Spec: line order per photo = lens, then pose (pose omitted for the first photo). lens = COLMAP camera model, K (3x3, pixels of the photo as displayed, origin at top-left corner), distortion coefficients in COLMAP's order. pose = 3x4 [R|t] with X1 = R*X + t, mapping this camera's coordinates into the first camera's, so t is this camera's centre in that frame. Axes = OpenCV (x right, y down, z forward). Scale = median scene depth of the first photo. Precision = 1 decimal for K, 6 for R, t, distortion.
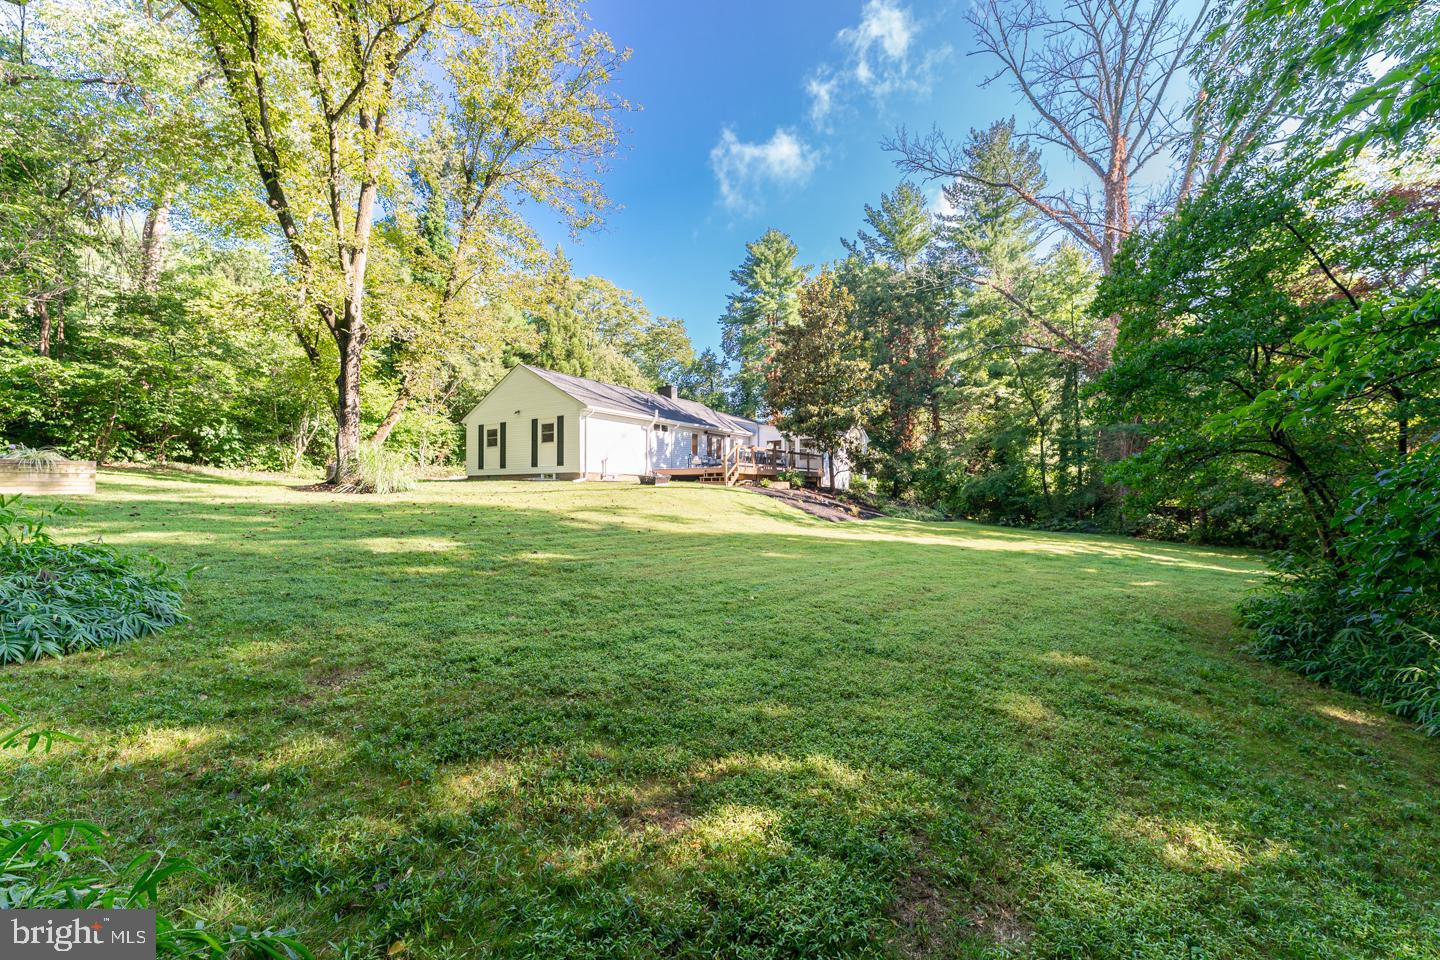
lens RADIAL K [[580.3, 0, 717.7], [0, 580.3, 484.5], [0, 0, 1]] dist [0.002131, -0.000172]
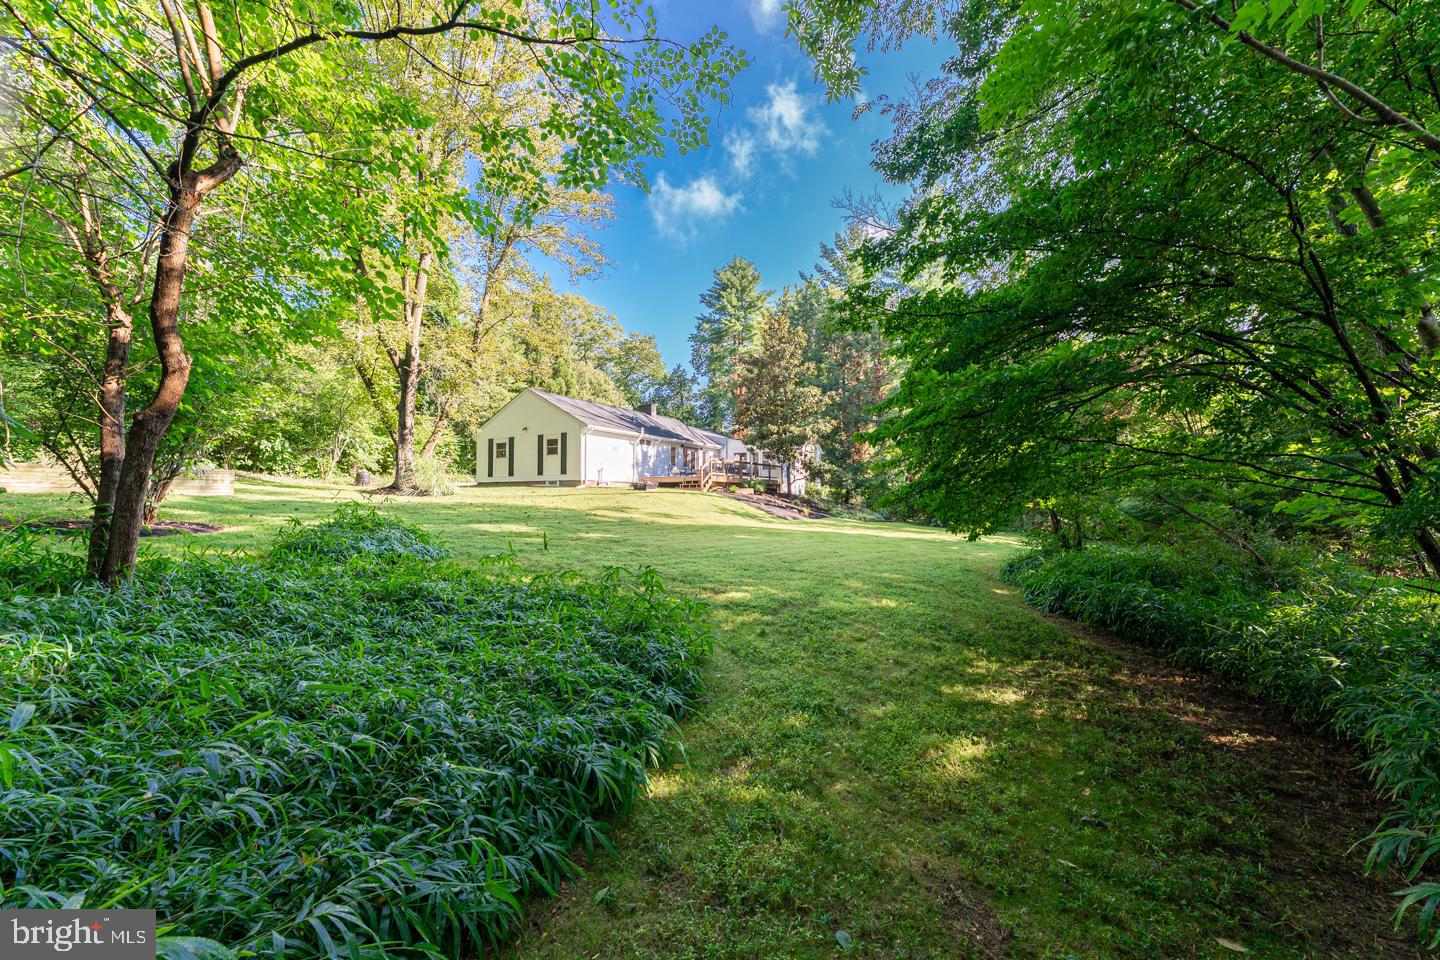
lens RADIAL K [[580.3, 0, 719.9], [0, 580.3, 481.9], [0, 0, 1]] dist [0.002131, -0.000172]
pose [[0.997859, 0.003588, 0.065304, -0.023036], [-0.002465, 0.999848, -0.017271, 0.002582], [-0.065356, 0.017073, 0.997716, -0.183328]]
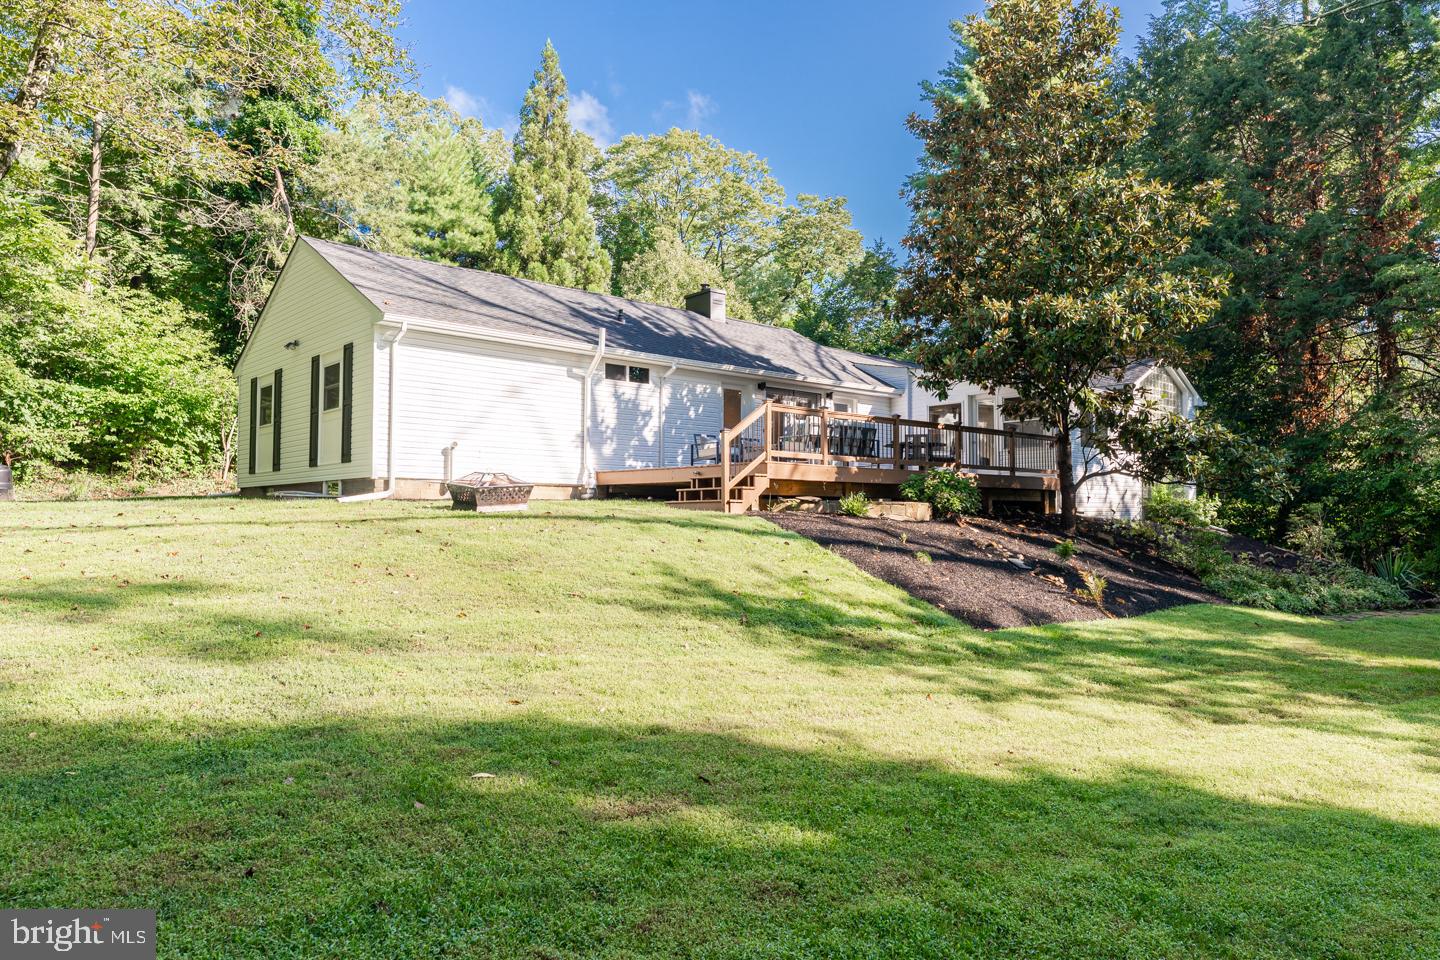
lens RADIAL K [[967.9, 0, 685.8], [0, 967.9, 494.4], [0, 0, 1]] dist [-0.019925, 0.001930]
pose [[0.960300, 0.000517, -0.278970, 0.138207], [-0.003855, 0.999927, -0.011416, -0.001648], [0.278944, 0.012038, 0.960232, 0.331121]]
